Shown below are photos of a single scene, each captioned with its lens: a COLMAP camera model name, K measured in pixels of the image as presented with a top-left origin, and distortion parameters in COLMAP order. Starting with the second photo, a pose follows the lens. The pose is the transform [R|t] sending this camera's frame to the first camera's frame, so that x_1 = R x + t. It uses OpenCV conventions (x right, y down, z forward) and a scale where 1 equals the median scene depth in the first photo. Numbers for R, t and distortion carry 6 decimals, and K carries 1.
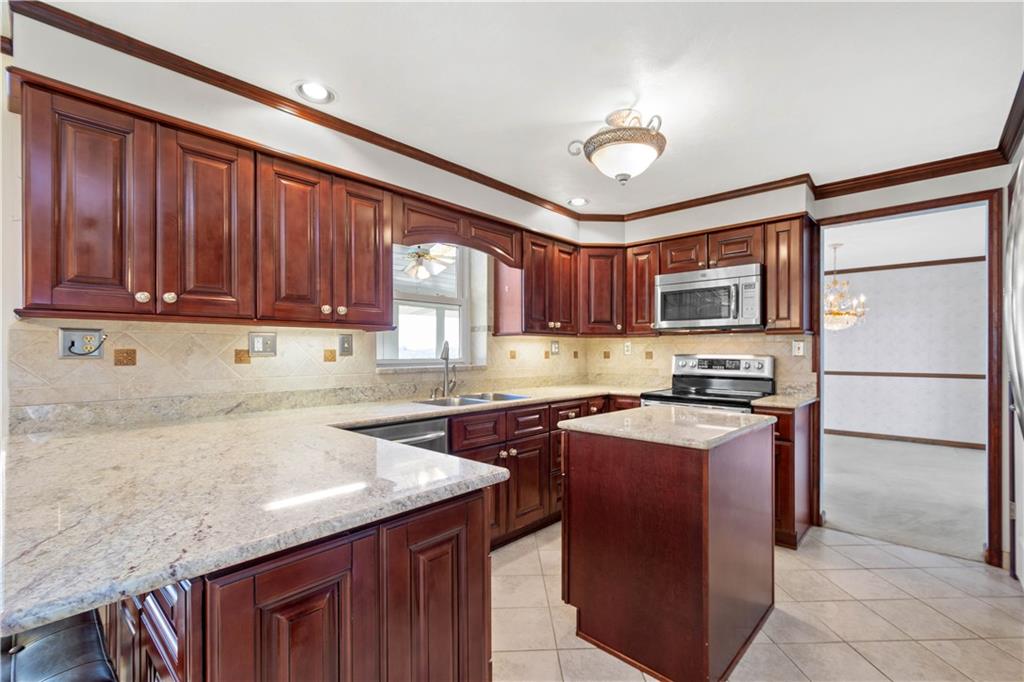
lens RADIAL K [[455.1, 0, 486.7], [0, 455.1, 356.1], [0, 0, 1]] dist [-0.001222, -0.000390]
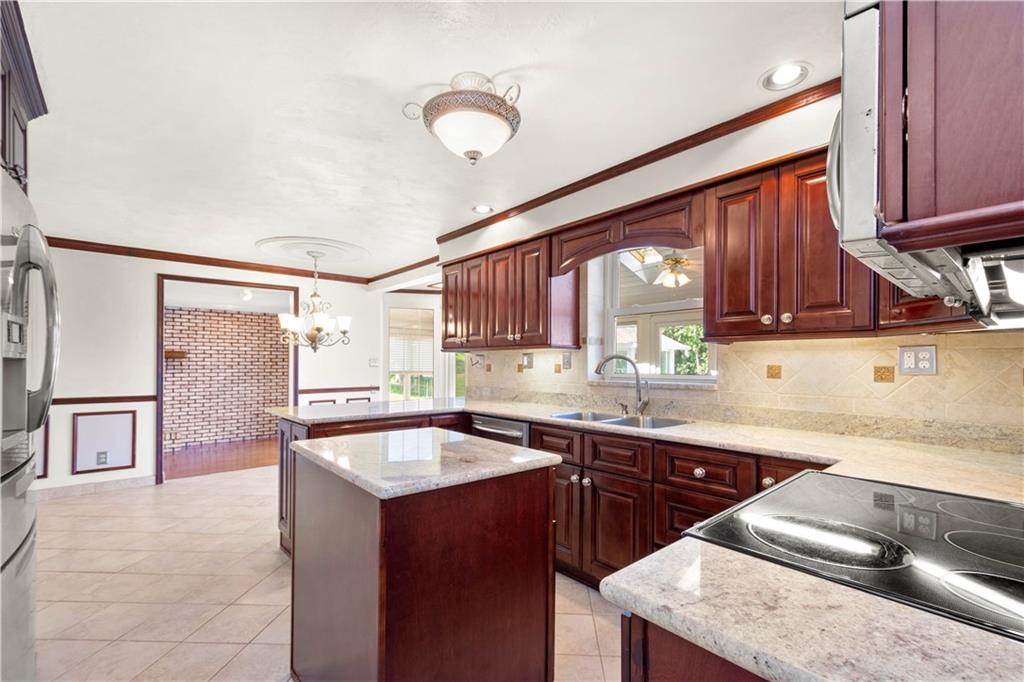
lens RADIAL K [[442.3, 0, 515.6], [0, 442.3, 361.4], [0, 0, 1]] dist [-0.000948, -0.000525]
pose [[-0.076074, -0.008910, -0.997062, 1.038531], [-0.015258, 0.999853, -0.007770, -0.011146], [0.996985, 0.014622, -0.076199, 1.057892]]
